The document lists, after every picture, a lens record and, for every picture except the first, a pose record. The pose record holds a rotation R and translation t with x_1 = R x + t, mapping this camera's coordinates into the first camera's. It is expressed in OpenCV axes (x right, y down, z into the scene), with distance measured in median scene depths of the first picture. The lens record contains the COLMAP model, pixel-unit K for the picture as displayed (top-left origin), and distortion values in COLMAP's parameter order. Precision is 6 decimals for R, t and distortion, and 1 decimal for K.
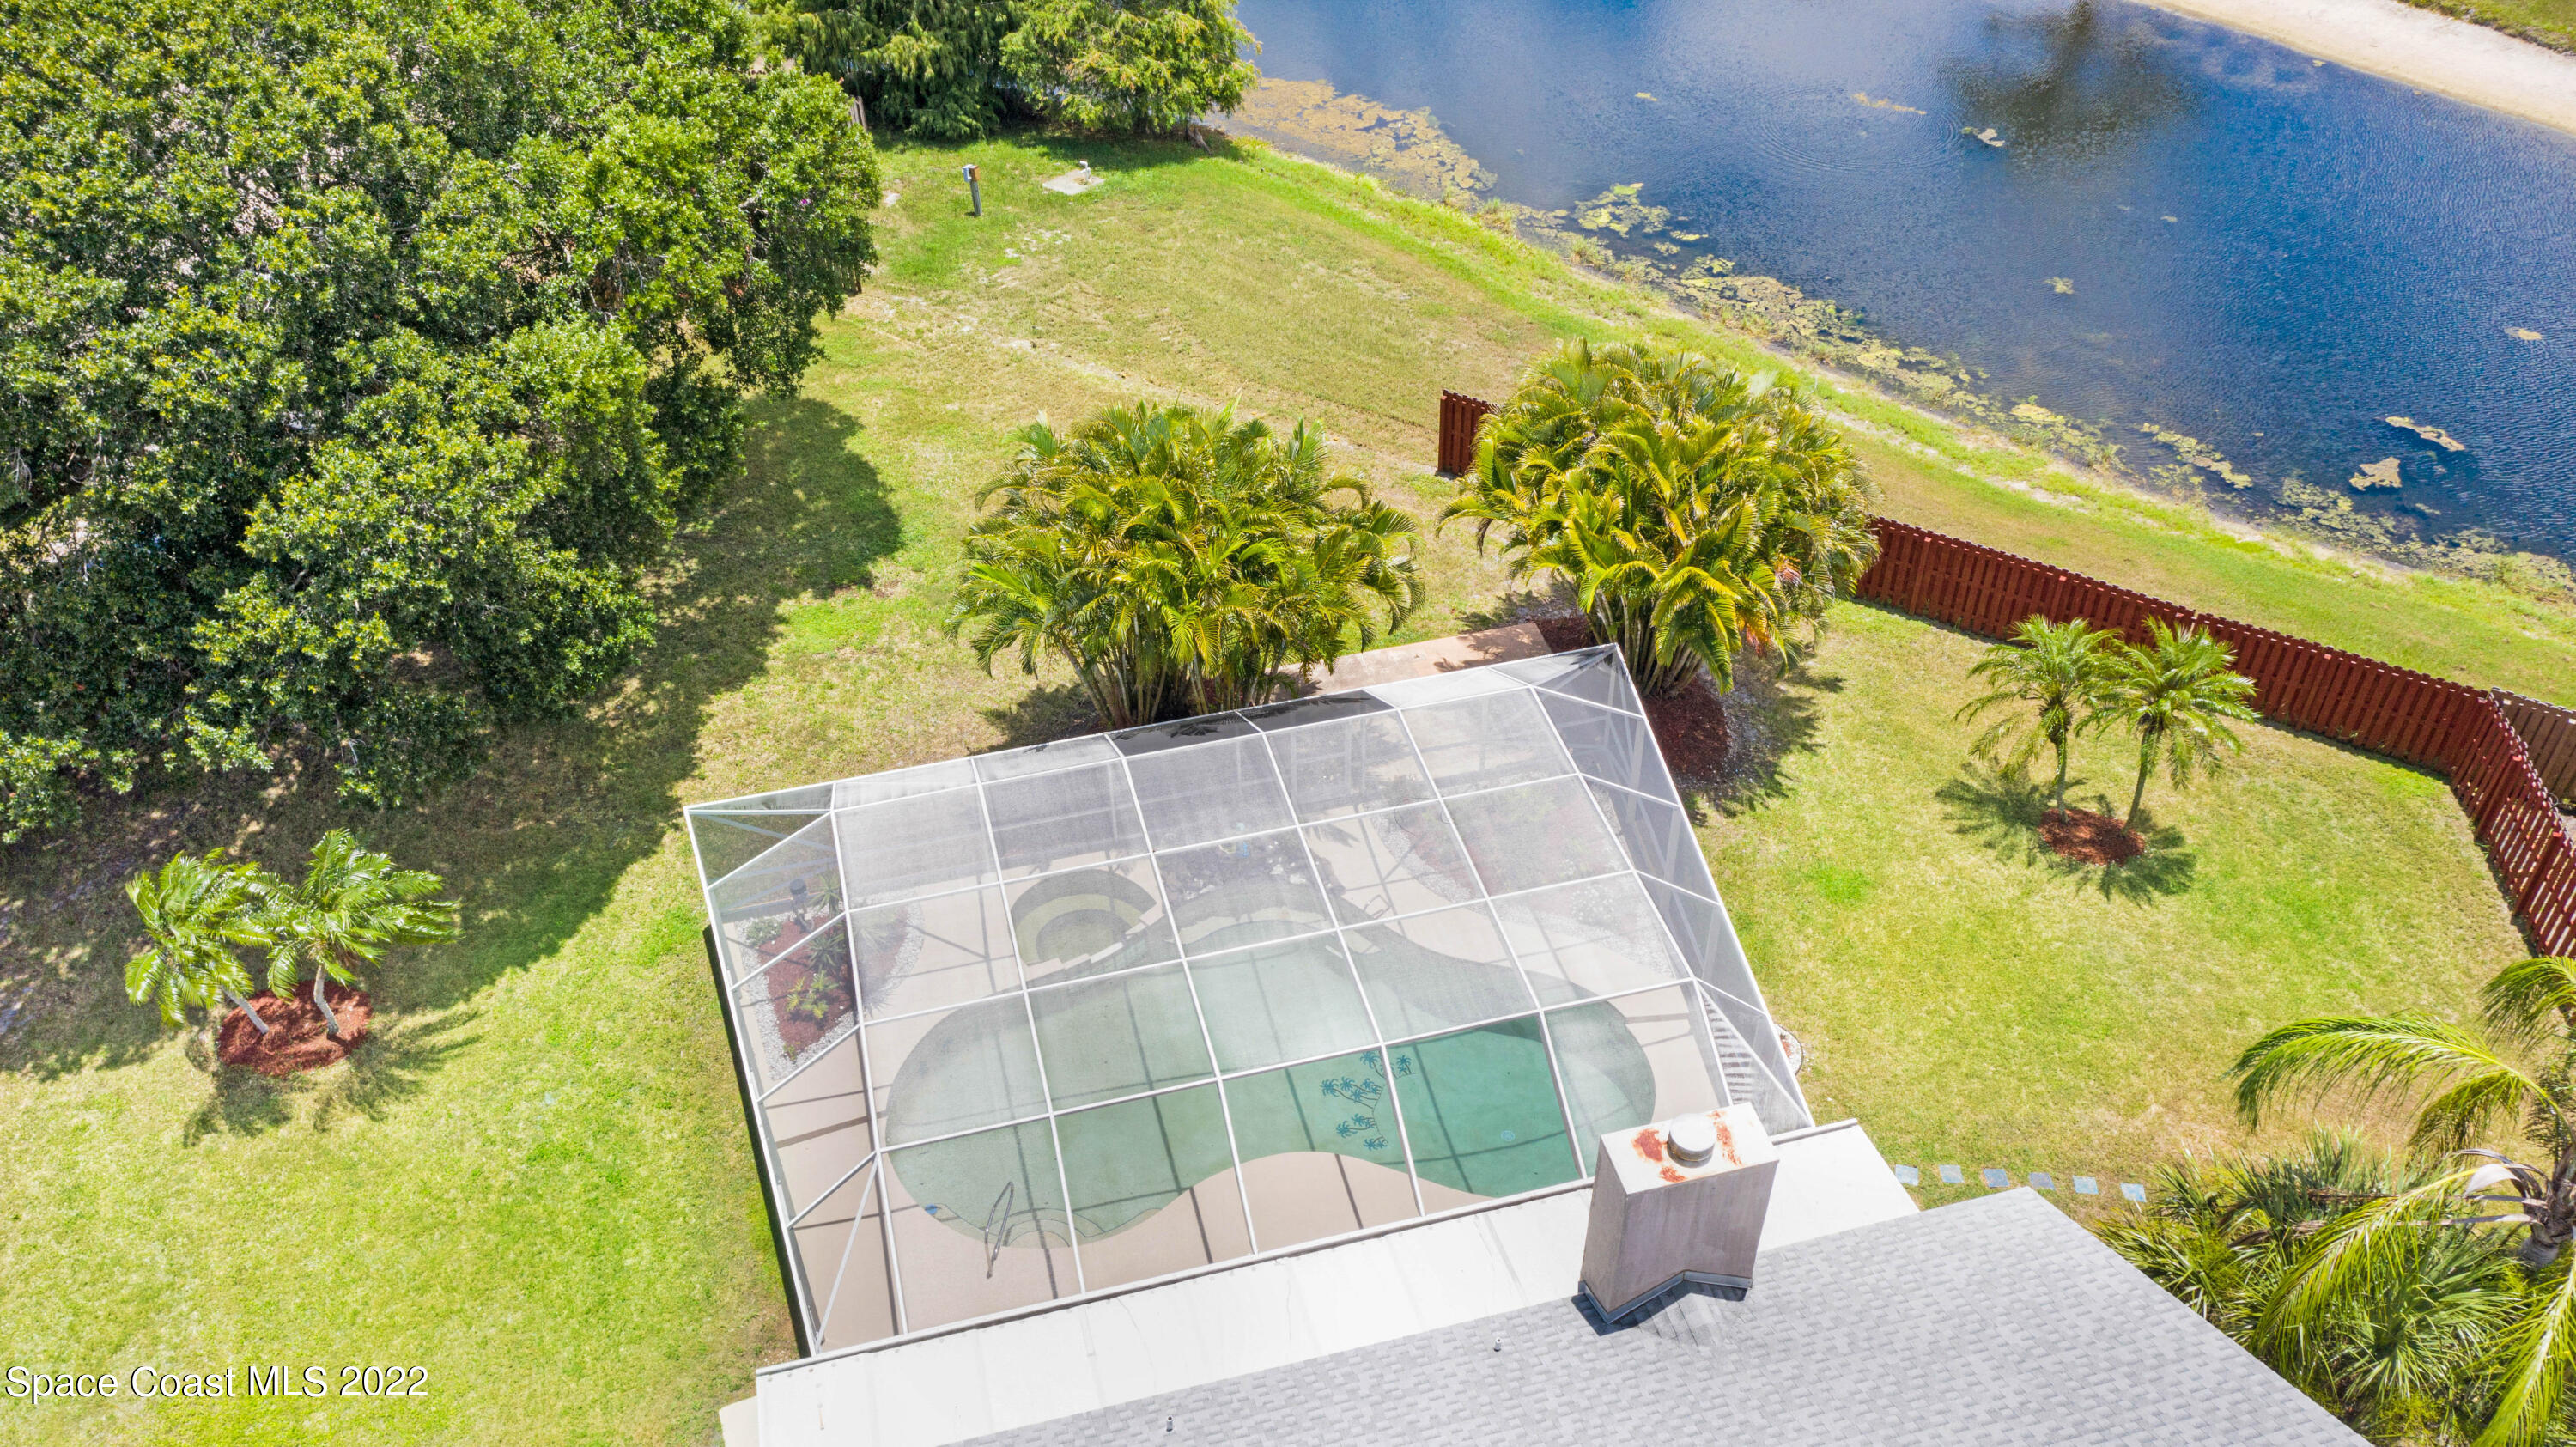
lens RADIAL K [[2084.4, 0, 1288.0], [0, 2084.4, 723.5], [0, 0, 1]] dist [-0.004943, -0.001799]
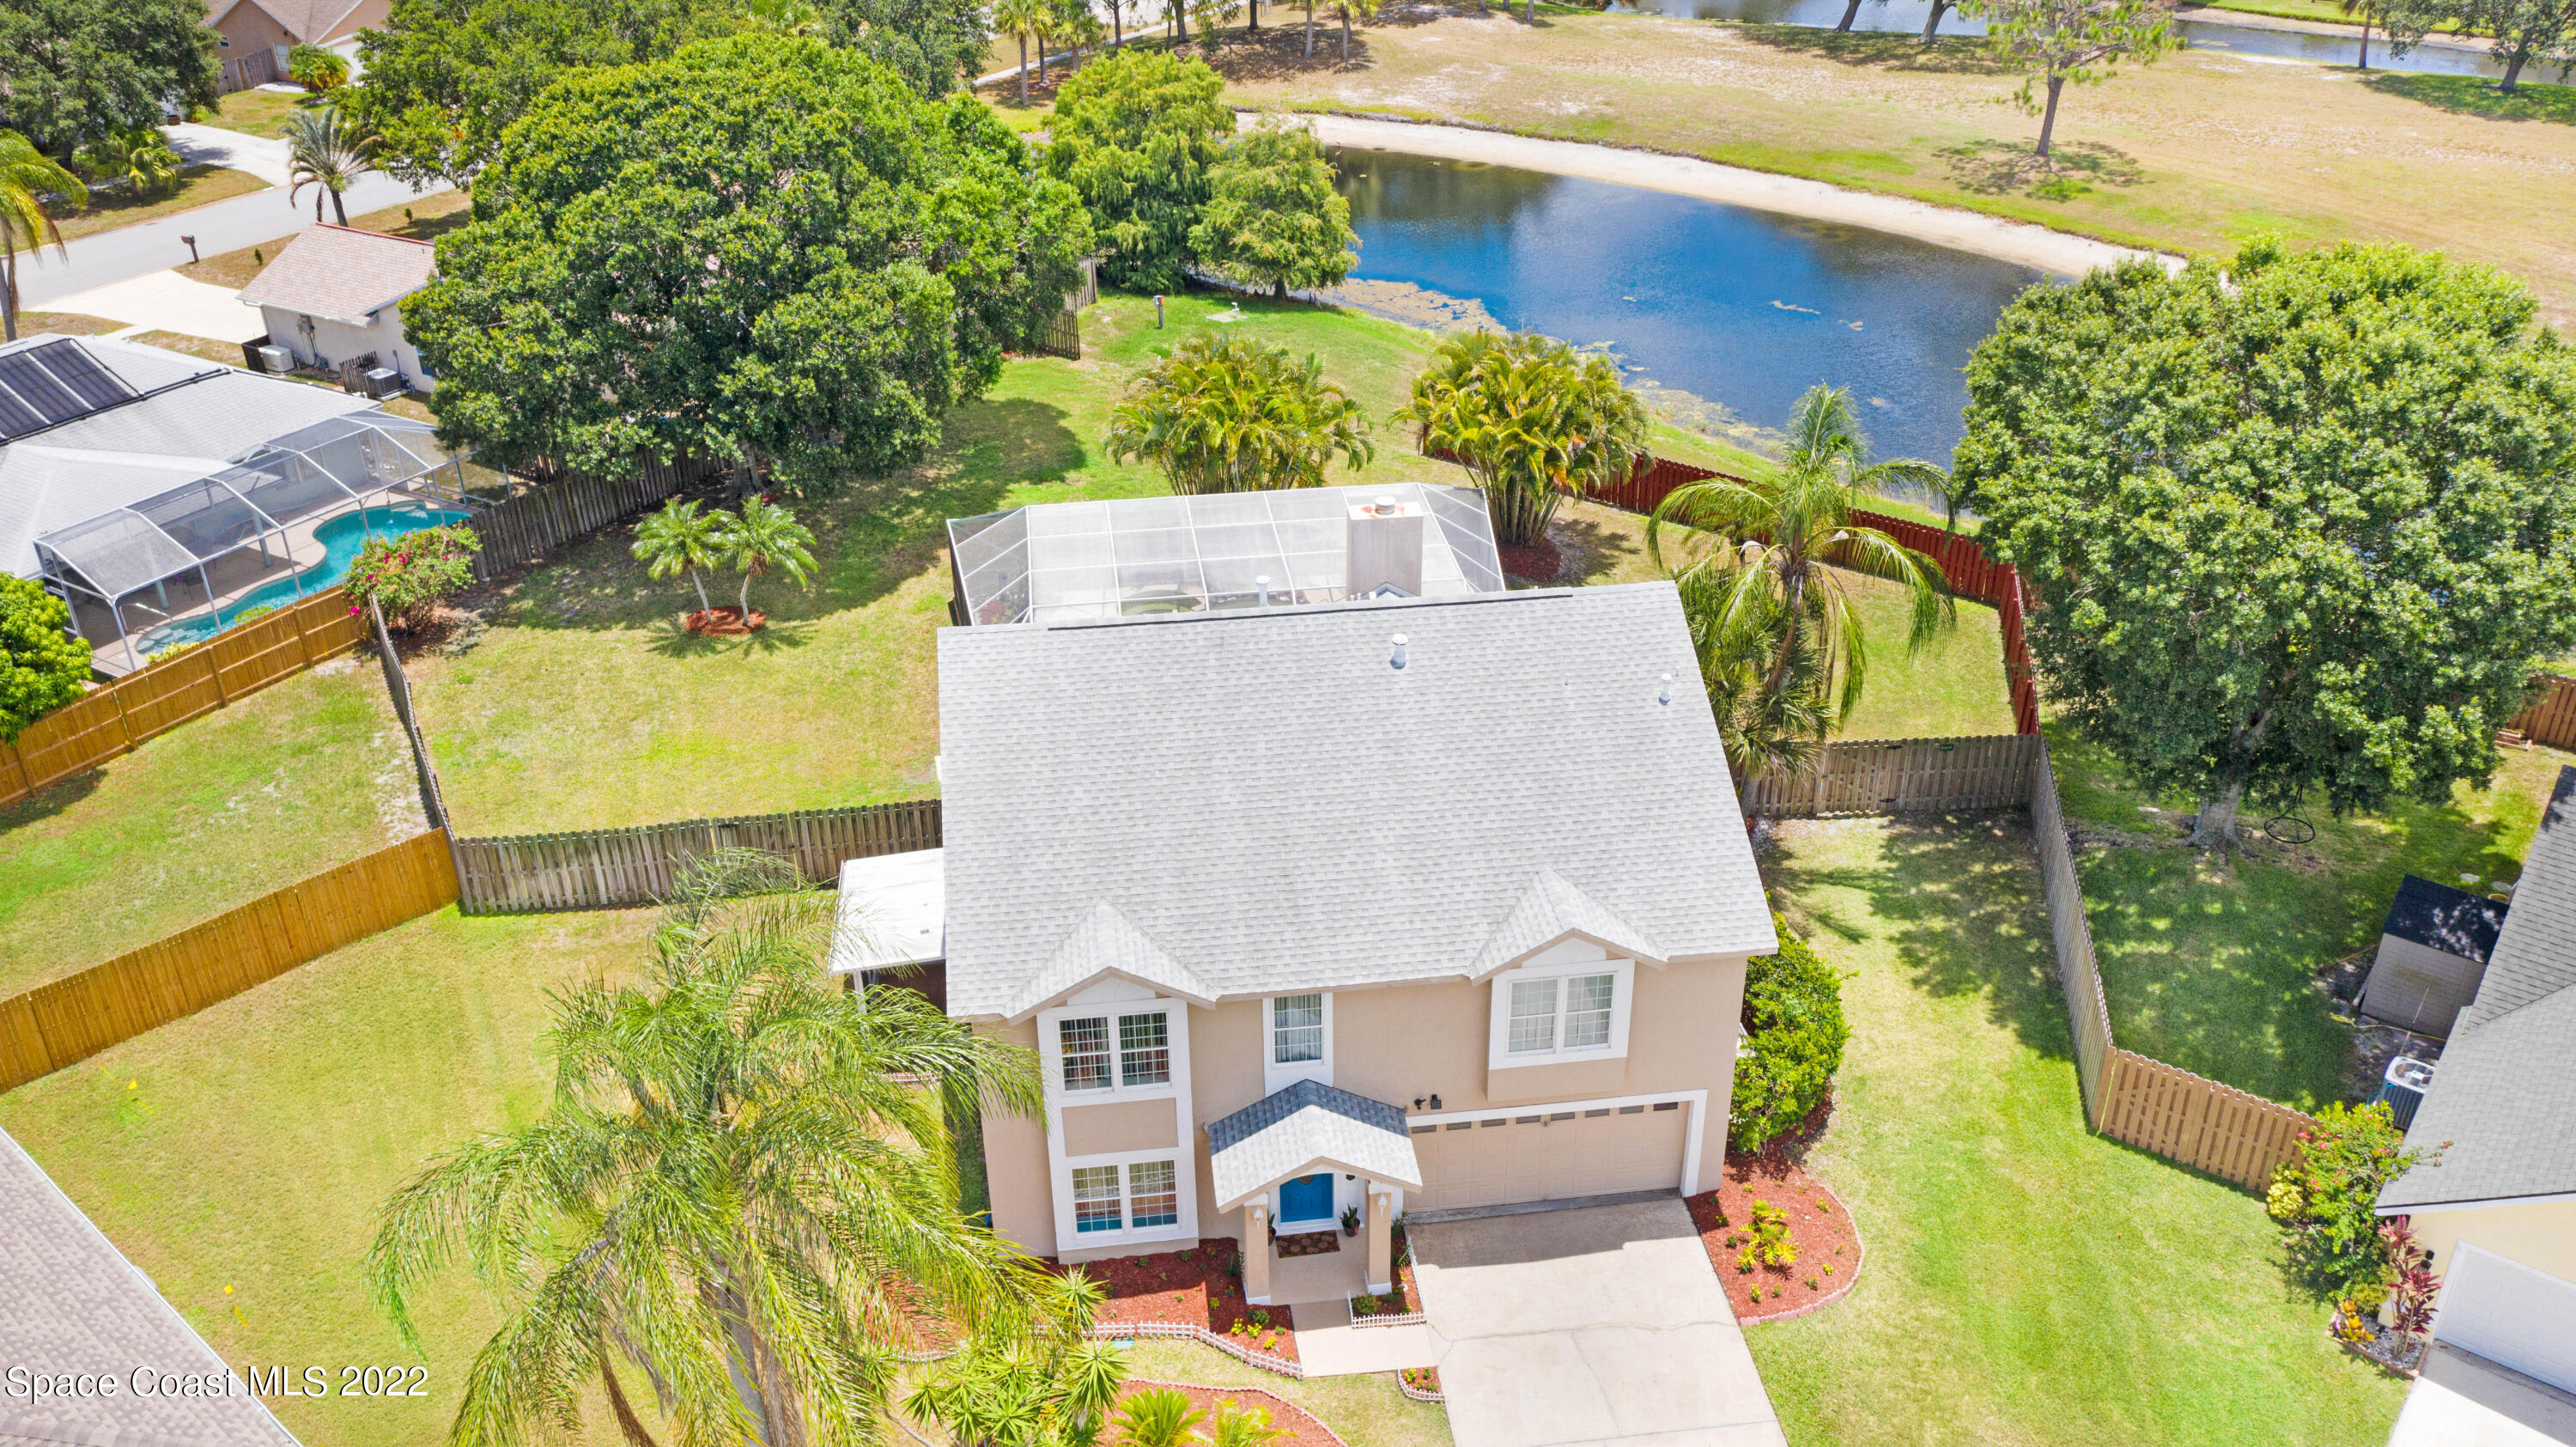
lens RADIAL K [[2163.5, 0, 1288.0], [0, 2163.5, 723.5], [0, 0, 1]] dist [0.012535, -0.011502]
pose [[0.991509, 0.063880, -0.113262, 0.210454], [-0.085681, 0.976142, -0.199513, 0.516510], [0.097815, 0.207524, 0.973327, -0.705697]]
